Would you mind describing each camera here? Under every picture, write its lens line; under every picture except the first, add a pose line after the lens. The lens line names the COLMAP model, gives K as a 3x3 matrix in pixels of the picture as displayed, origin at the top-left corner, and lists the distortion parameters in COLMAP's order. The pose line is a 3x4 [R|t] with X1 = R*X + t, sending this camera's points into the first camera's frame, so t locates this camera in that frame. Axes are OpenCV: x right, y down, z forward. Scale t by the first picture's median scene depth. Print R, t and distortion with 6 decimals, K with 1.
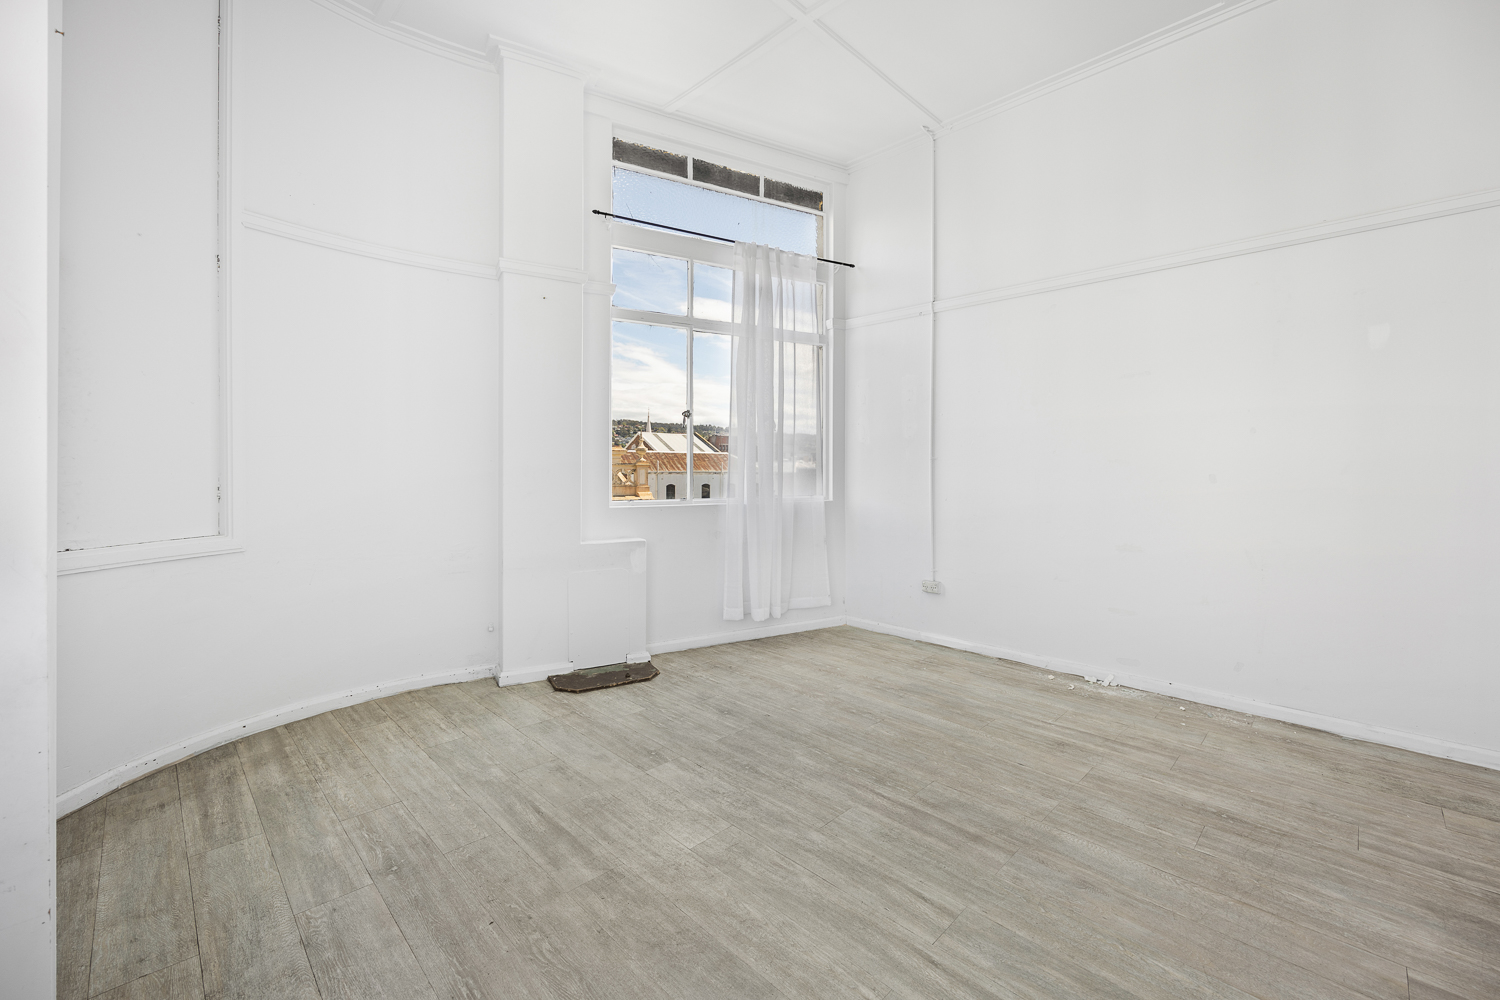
lens RADIAL K [[622.3, 0, 753.6], [0, 622.3, 473.4], [0, 0, 1]] dist [0.002146, -0.000867]
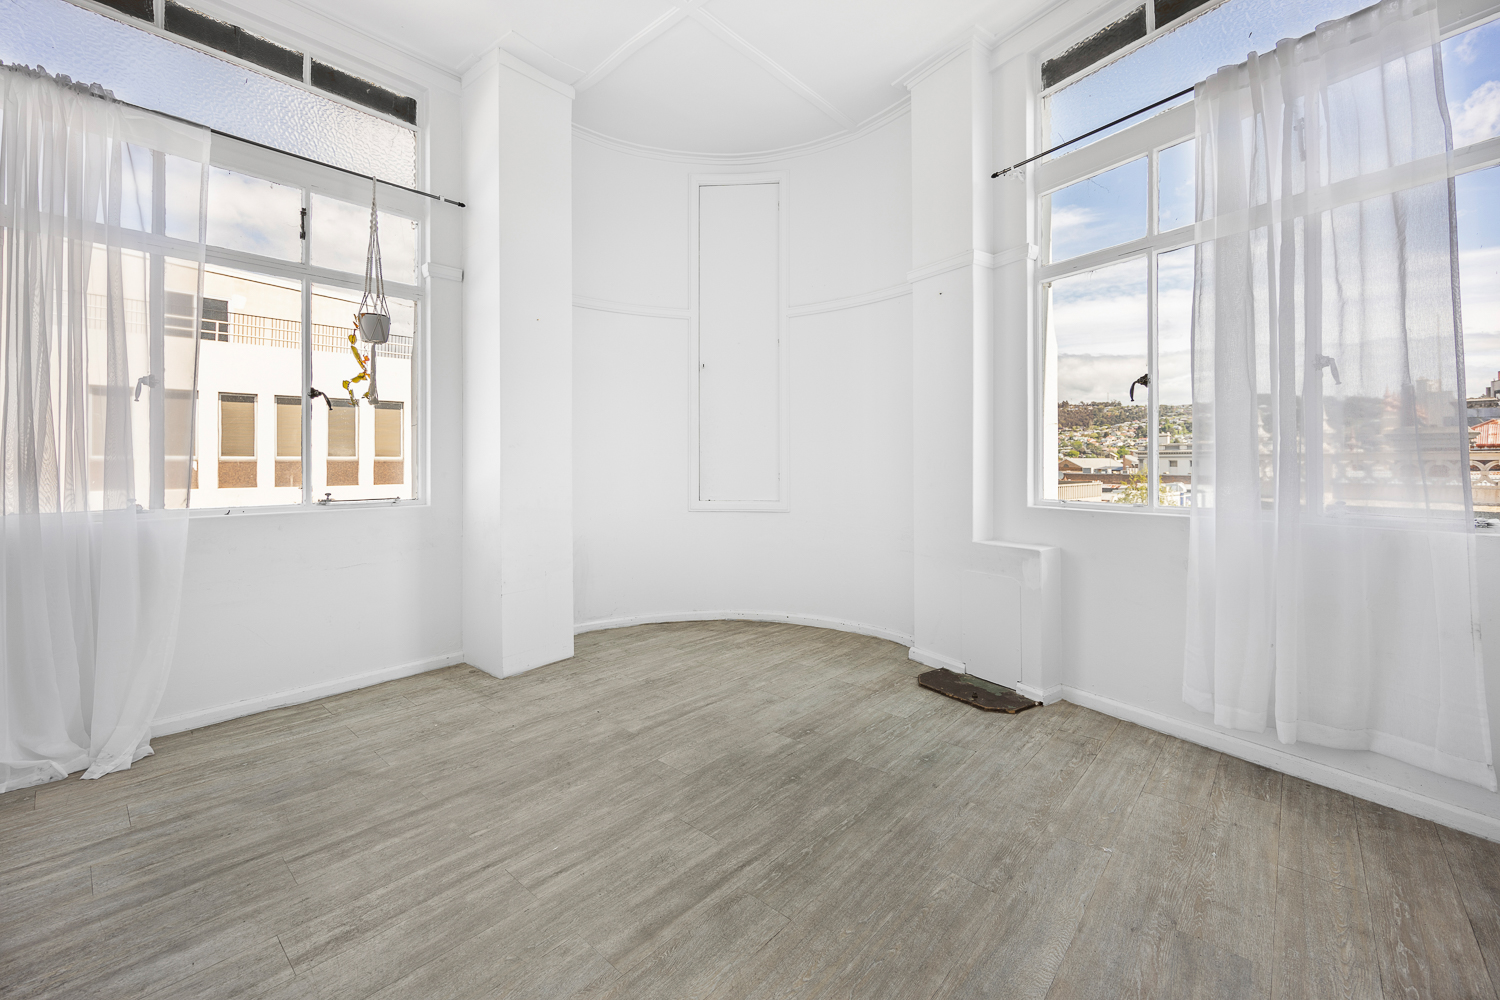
lens RADIAL K [[622.3, 0, 735.8], [0, 622.3, 462.6], [0, 0, 1]] dist [0.002146, -0.000867]
pose [[0.033992, -0.001934, -0.999420, 0.960133], [-0.003652, 0.999991, -0.002059, -0.003491], [0.999415, 0.003720, 0.033985, 0.907461]]
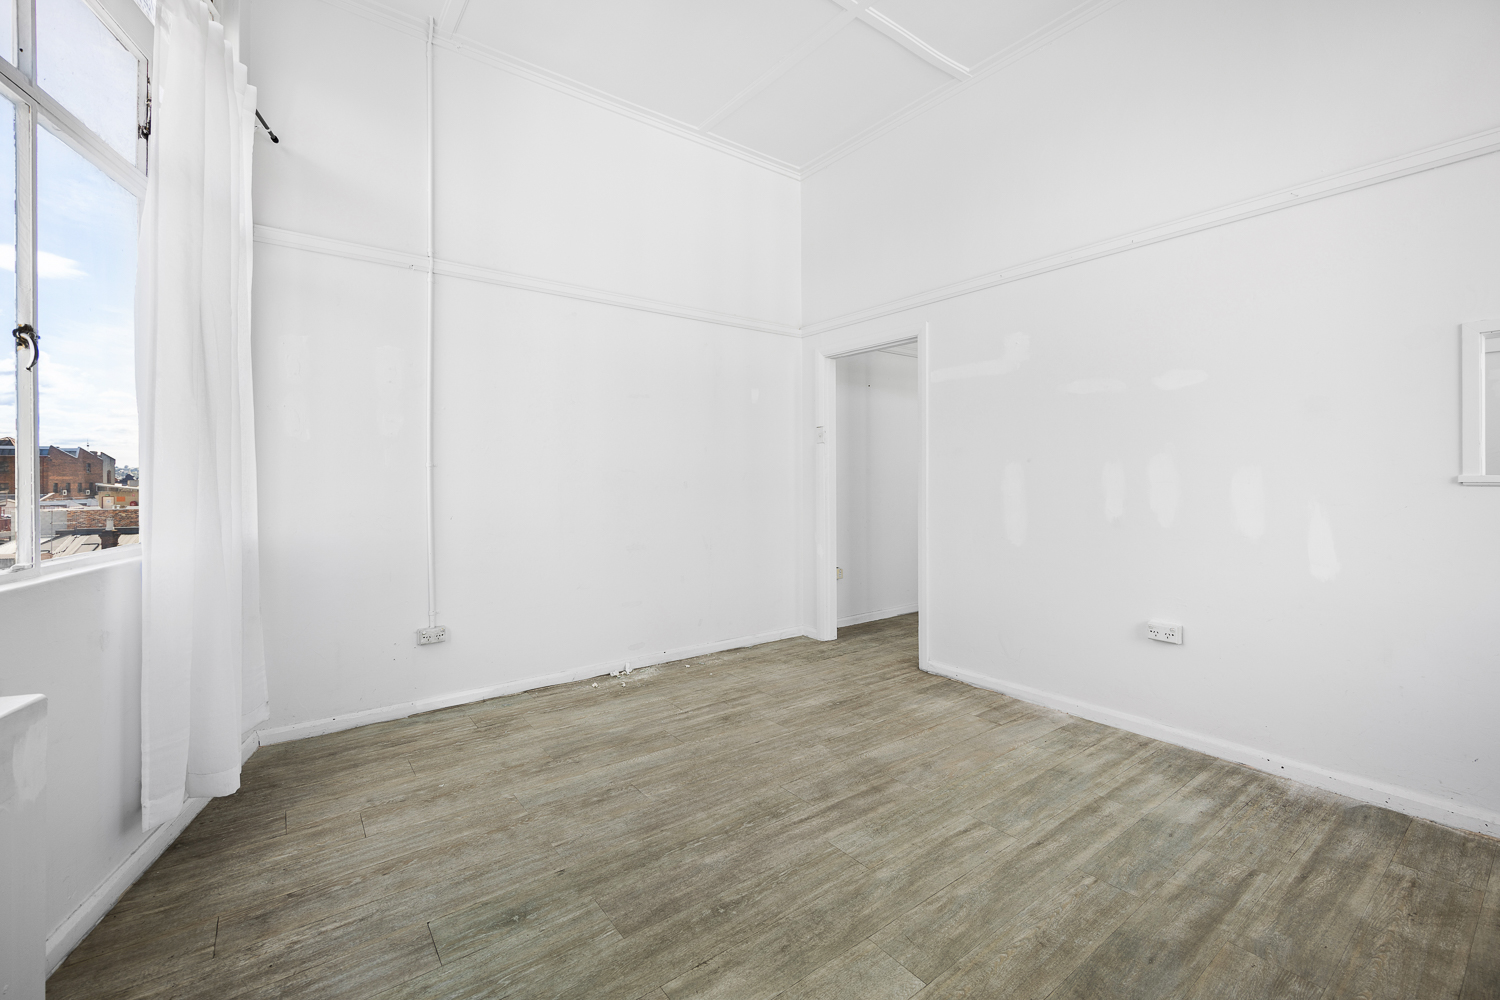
lens RADIAL K [[622.3, 0, 750.2], [0, 622.3, 484.1], [0, 0, 1]] dist [0.002146, -0.000867]
pose [[0.140638, -0.013704, 0.989966, -0.706406], [0.011862, 0.999856, 0.012156, -0.010132], [-0.989990, 0.010033, 0.140781, 0.893523]]
